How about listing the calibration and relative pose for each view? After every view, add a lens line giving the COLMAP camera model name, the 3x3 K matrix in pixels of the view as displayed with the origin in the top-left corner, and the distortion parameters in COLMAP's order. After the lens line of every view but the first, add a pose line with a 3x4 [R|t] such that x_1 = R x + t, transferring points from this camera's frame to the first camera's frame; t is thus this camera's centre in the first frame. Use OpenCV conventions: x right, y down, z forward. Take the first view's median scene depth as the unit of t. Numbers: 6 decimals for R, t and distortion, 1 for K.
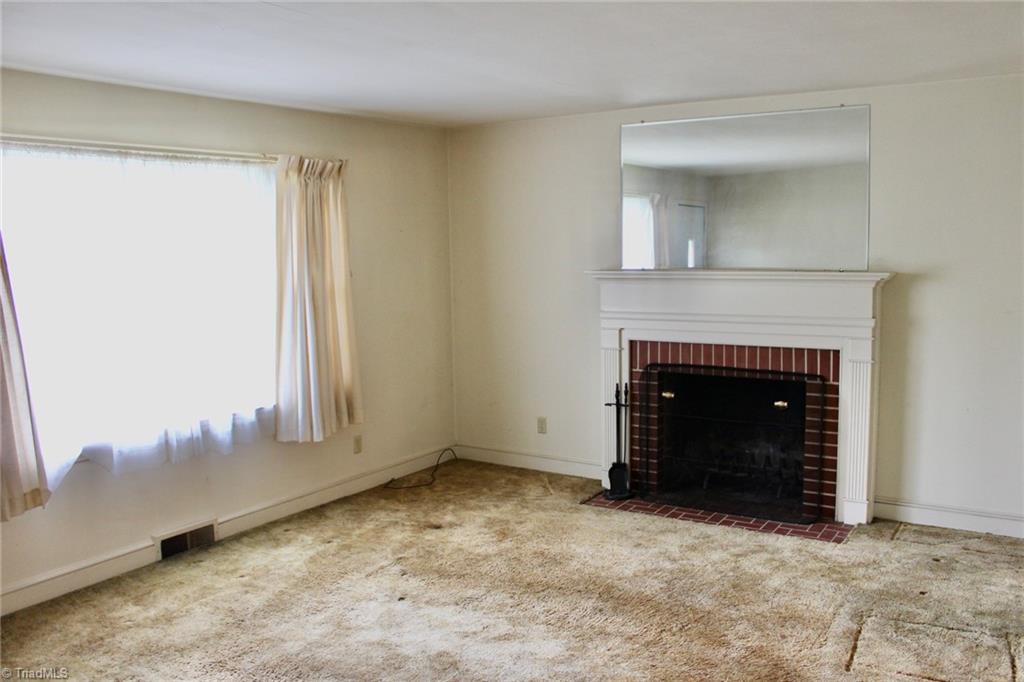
lens RADIAL K [[869.9, 0, 508.9], [0, 869.9, 339.3], [0, 0, 1]] dist [-0.146241, 0.088813]
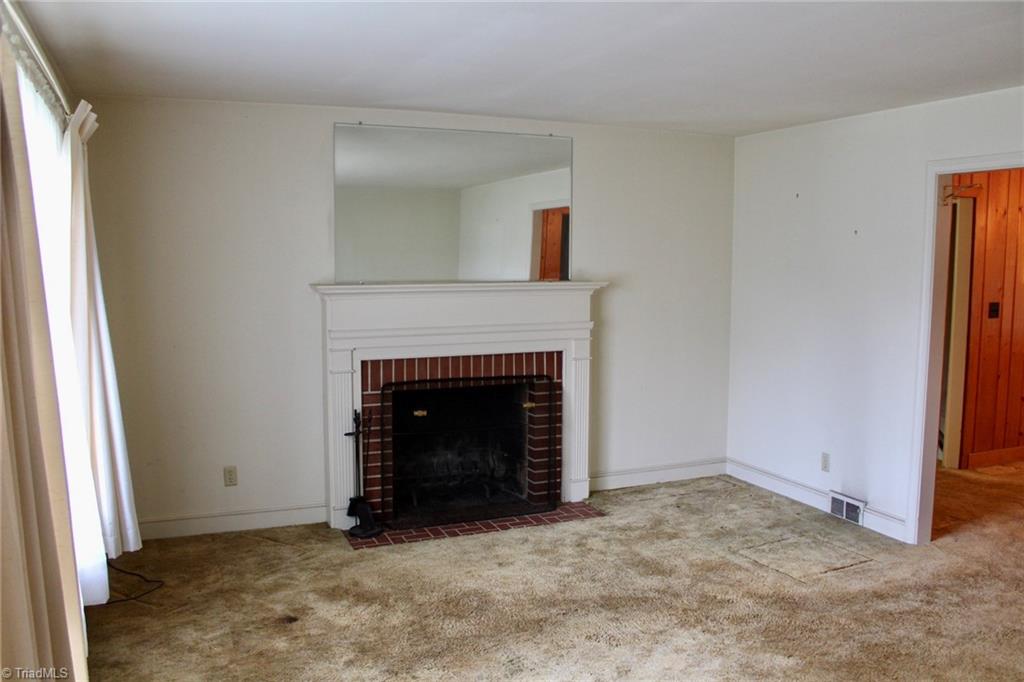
lens RADIAL K [[869.9, 0, 513.0], [0, 869.9, 340.9], [0, 0, 1]] dist [-0.146241, 0.088813]
pose [[0.543264, -0.061669, 0.837294, -0.596021], [0.079061, 0.996625, 0.022106, -0.030427], [-0.835831, 0.054188, 0.546306, 0.410165]]
